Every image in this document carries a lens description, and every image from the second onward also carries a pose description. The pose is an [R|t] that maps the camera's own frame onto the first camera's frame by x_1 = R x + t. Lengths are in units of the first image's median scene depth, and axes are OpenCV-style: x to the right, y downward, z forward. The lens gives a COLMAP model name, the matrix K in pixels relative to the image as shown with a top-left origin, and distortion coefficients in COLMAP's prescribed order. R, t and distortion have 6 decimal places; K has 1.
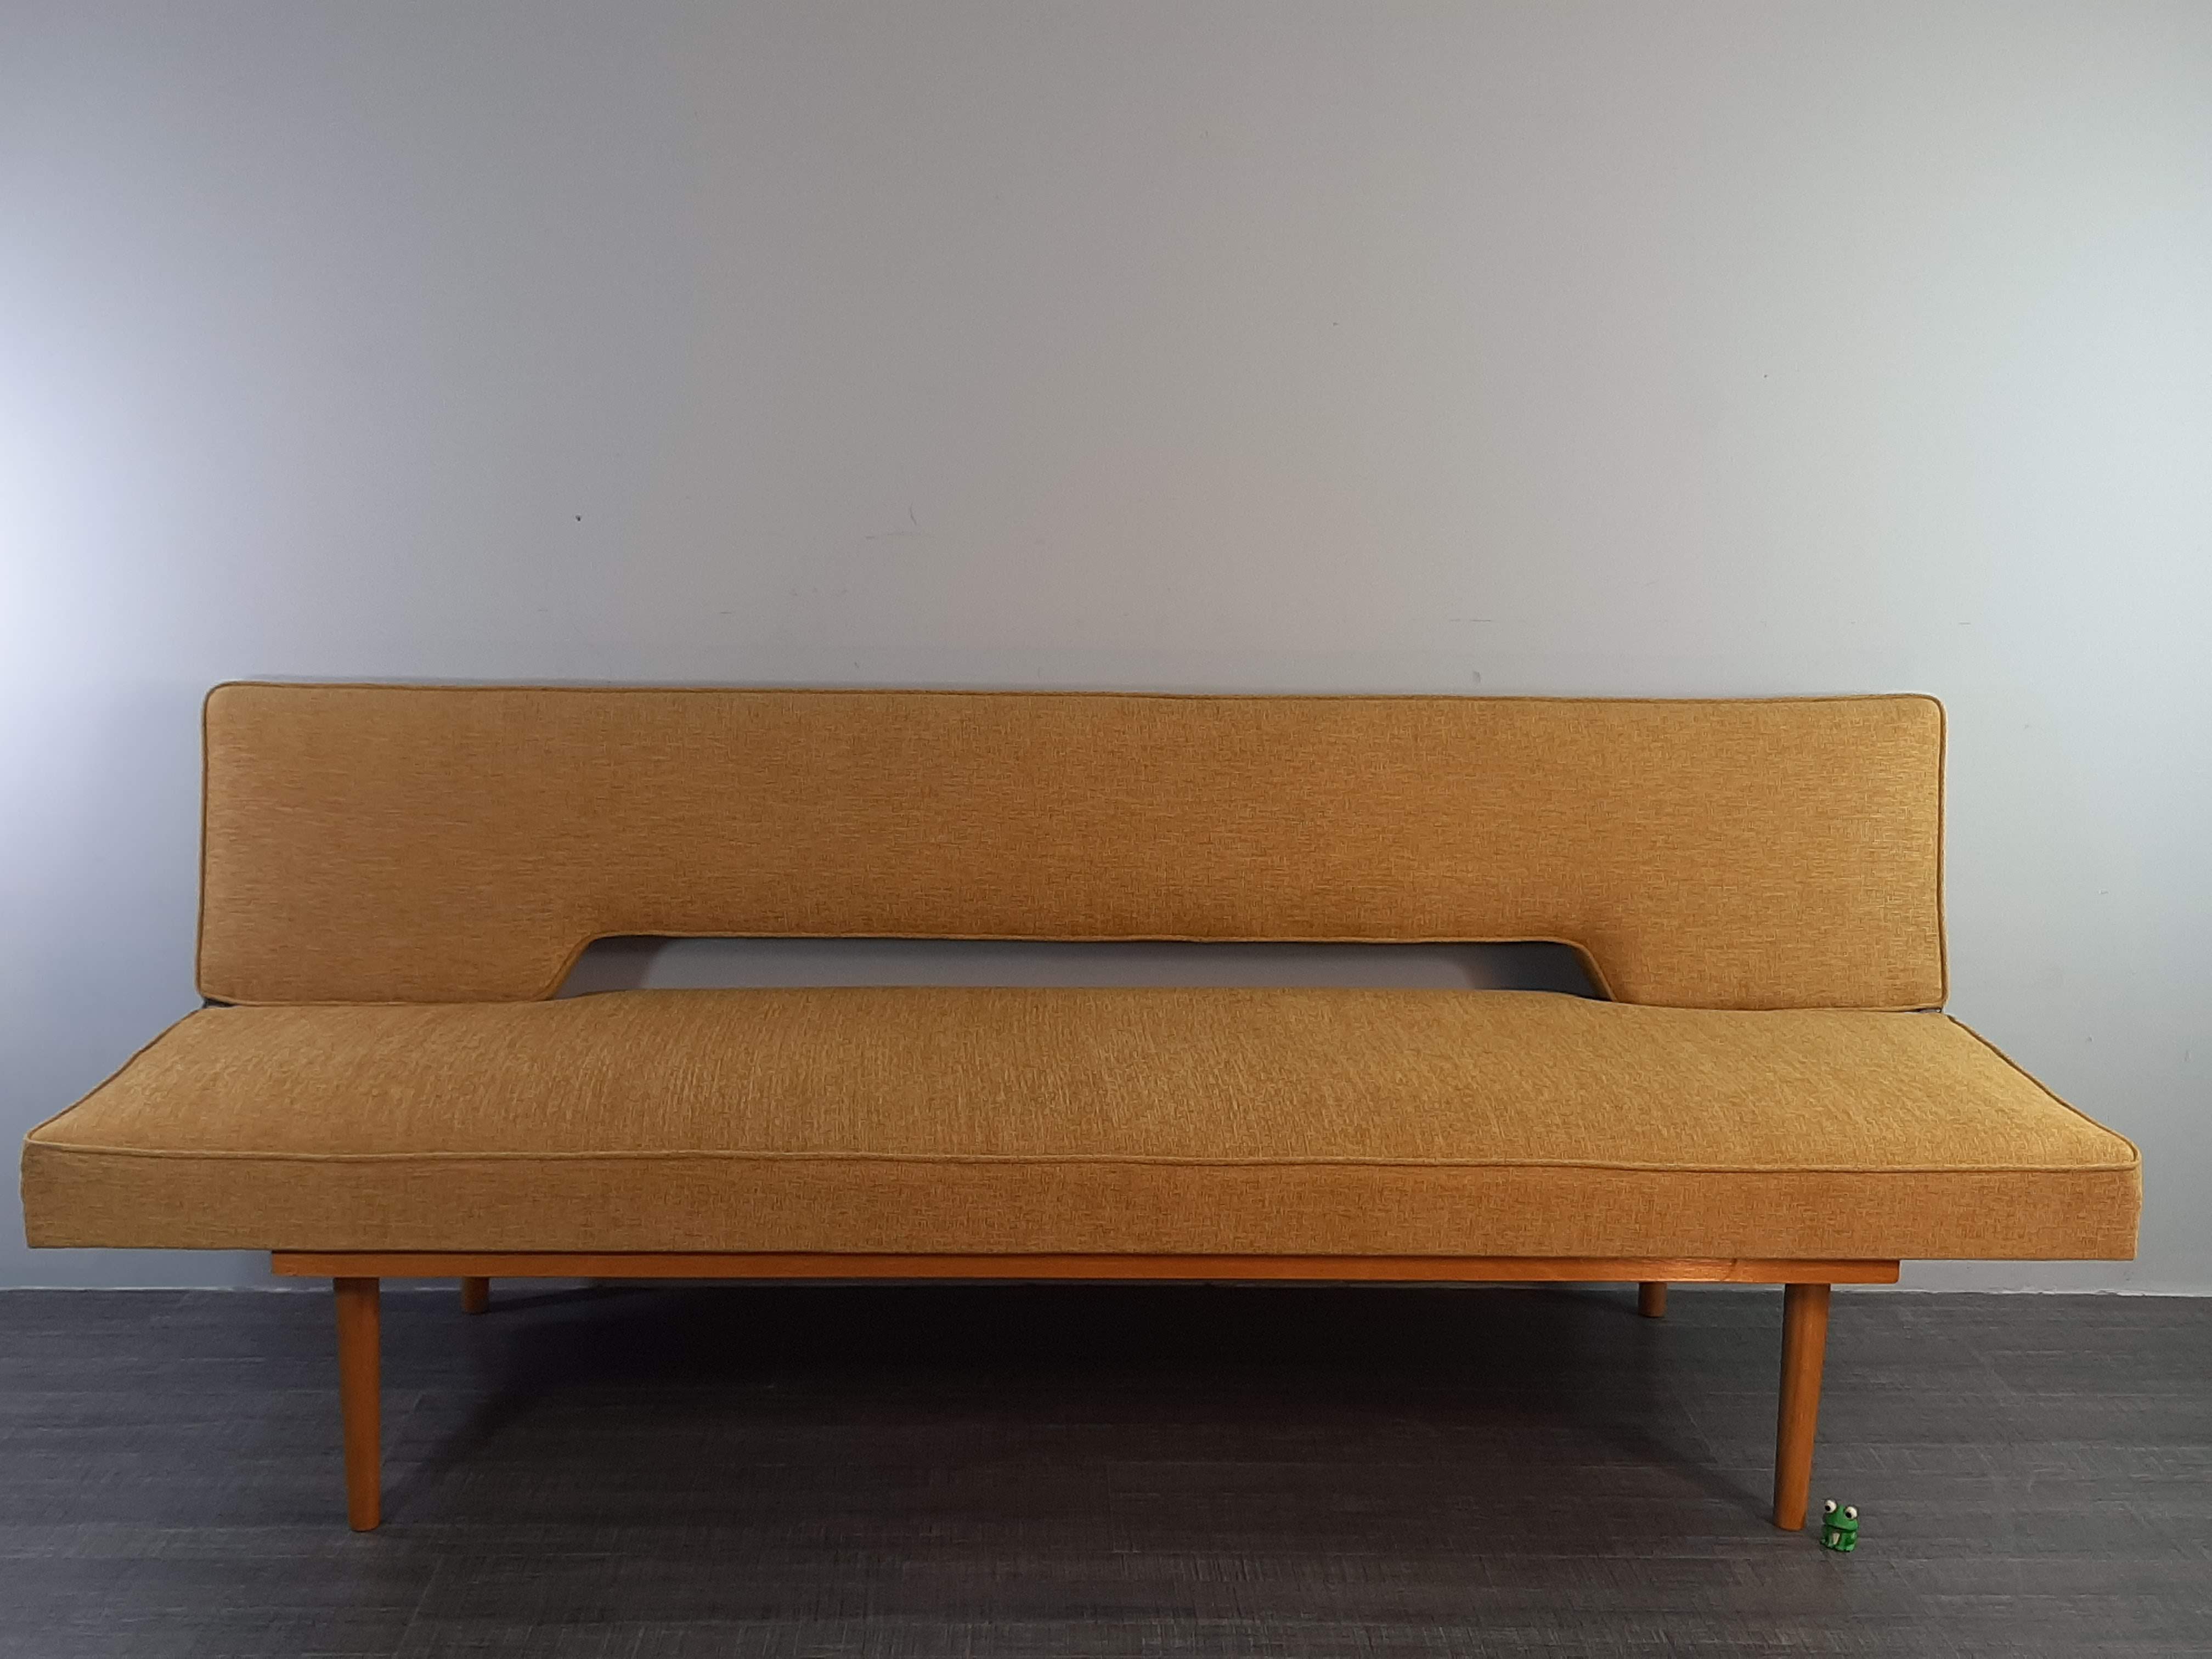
lens RADIAL K [[1887.0, 0, 1106.0], [0, 1887.0, 829.5], [0, 0, 1]] dist [0.007511, -0.051914]
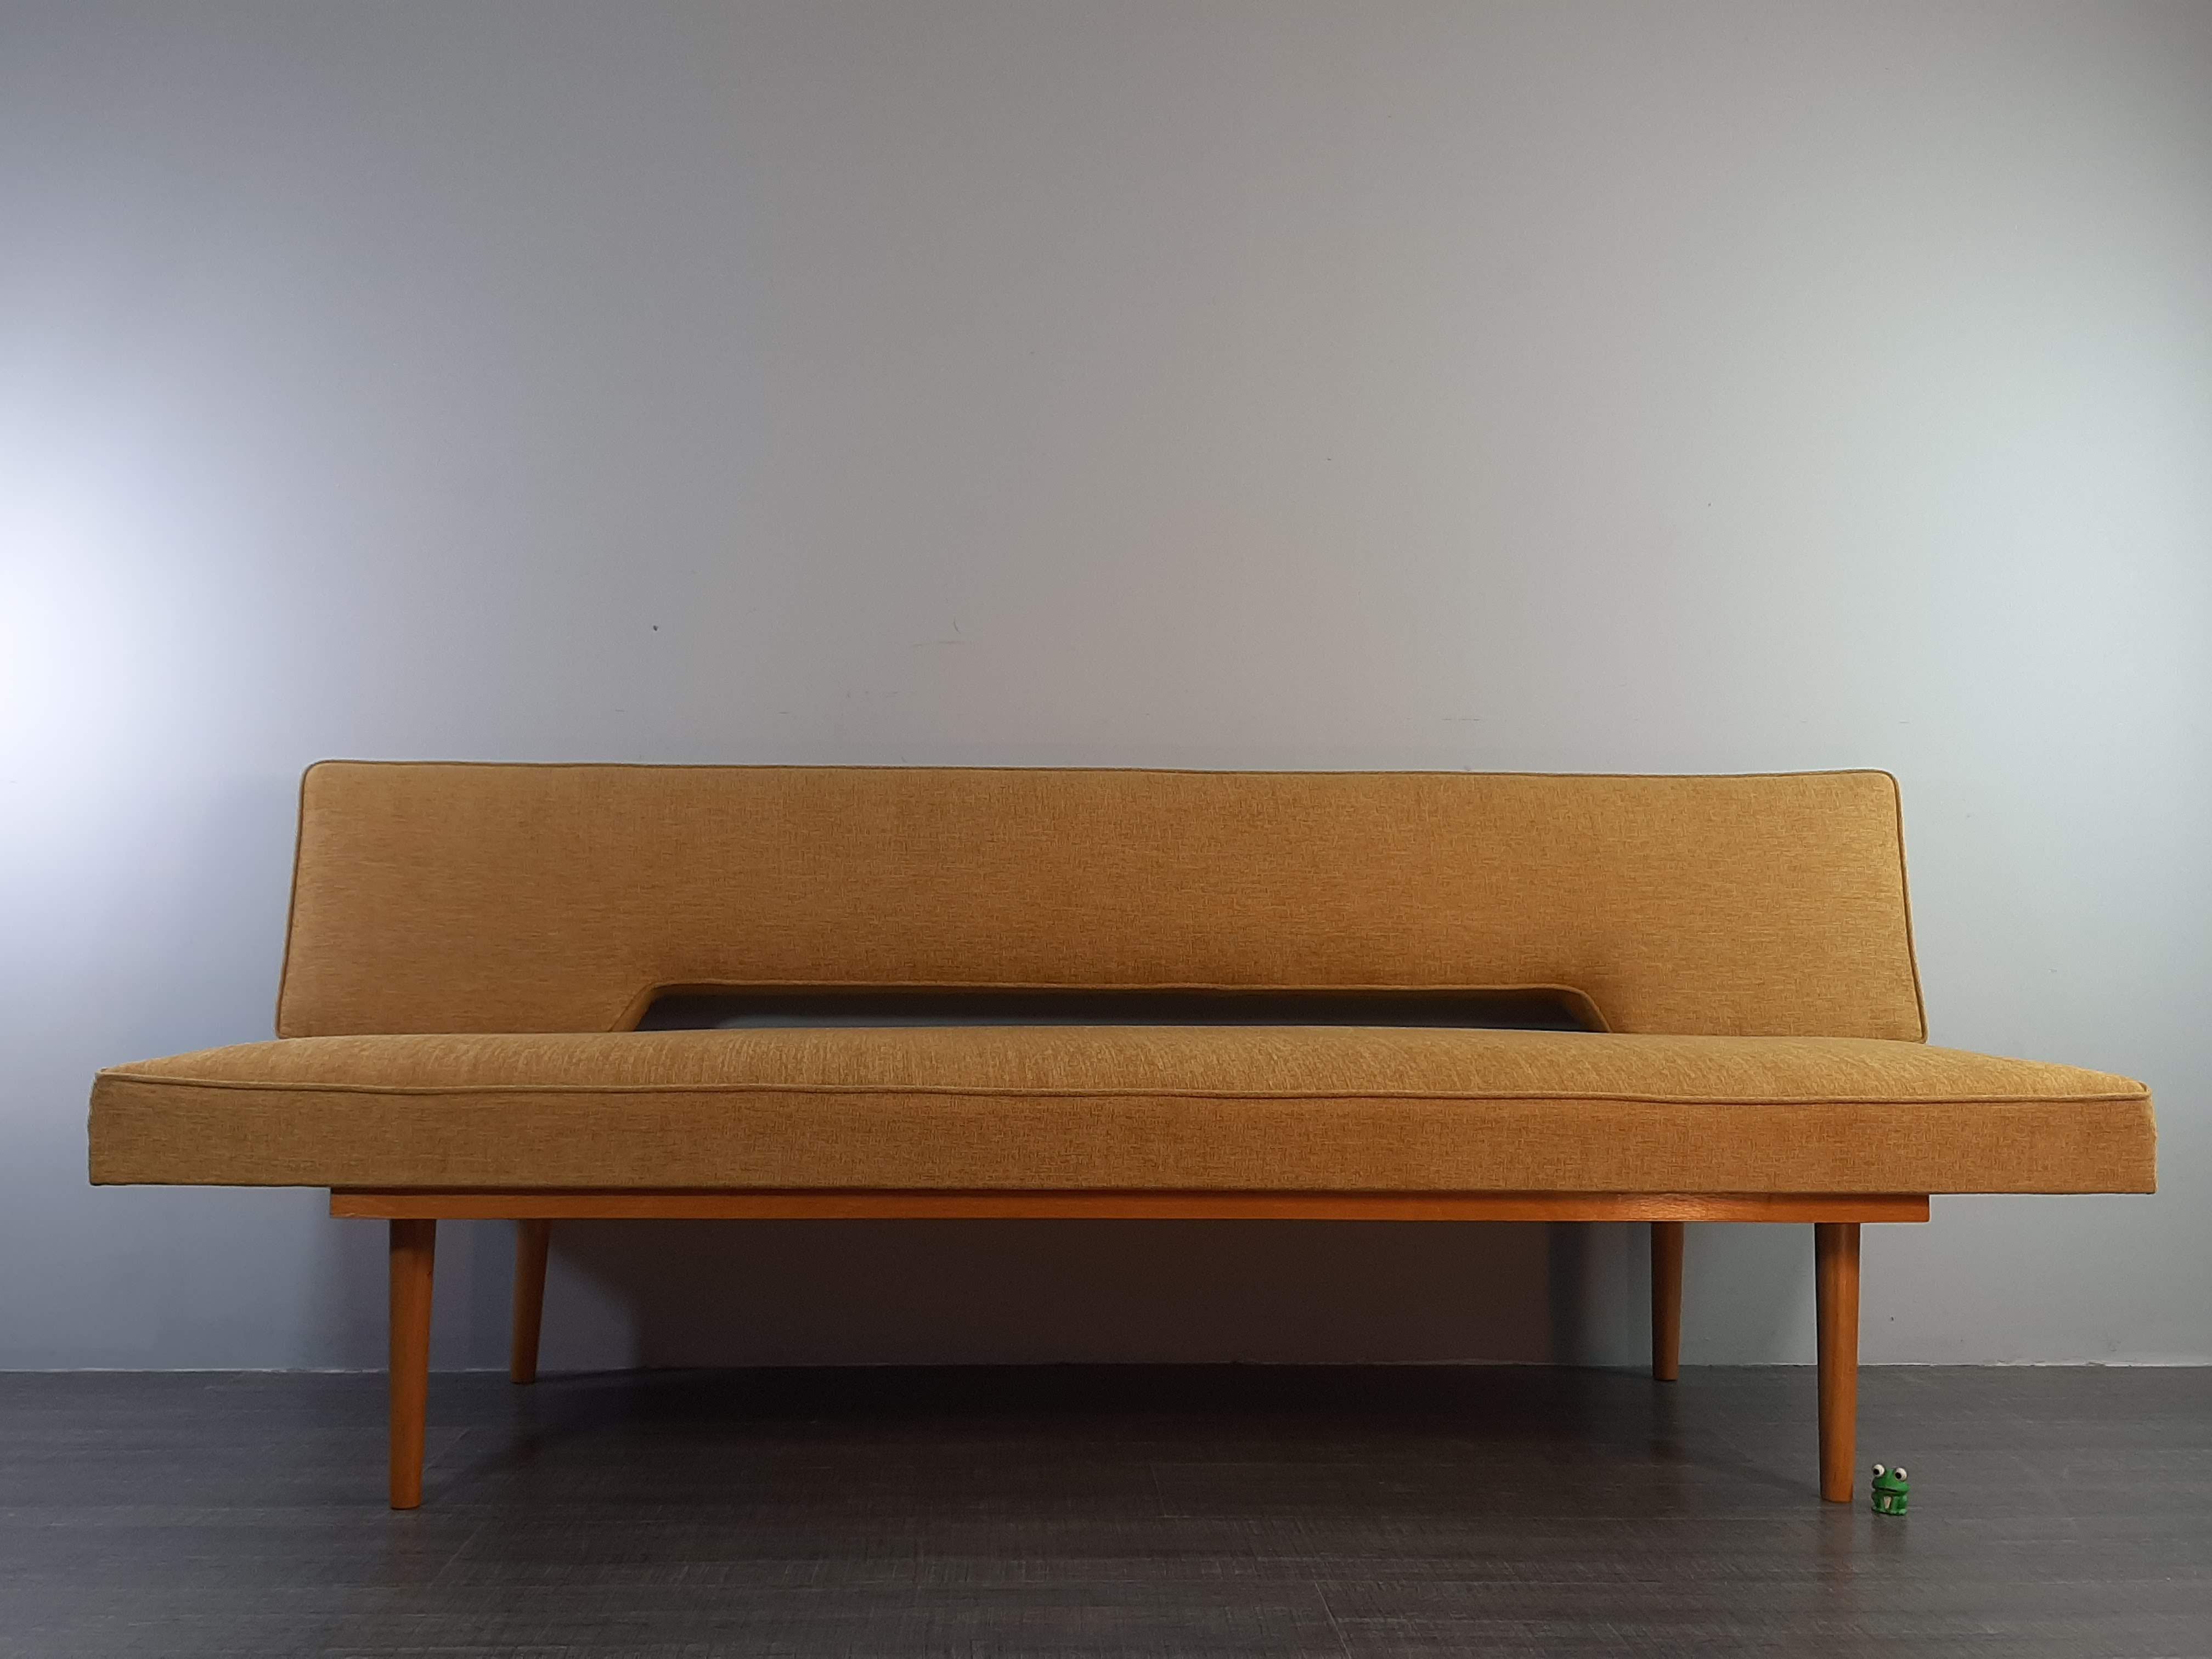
lens RADIAL K [[1642.4, 0, 1100.2], [0, 1642.4, 954.1], [0, 0, 1]] dist [0.006006, -0.047736]
pose [[0.999916, -0.009547, 0.008806, -0.035803], [0.010947, 0.984375, -0.175744, 0.253286], [-0.006991, 0.175825, 0.984397, 0.105924]]
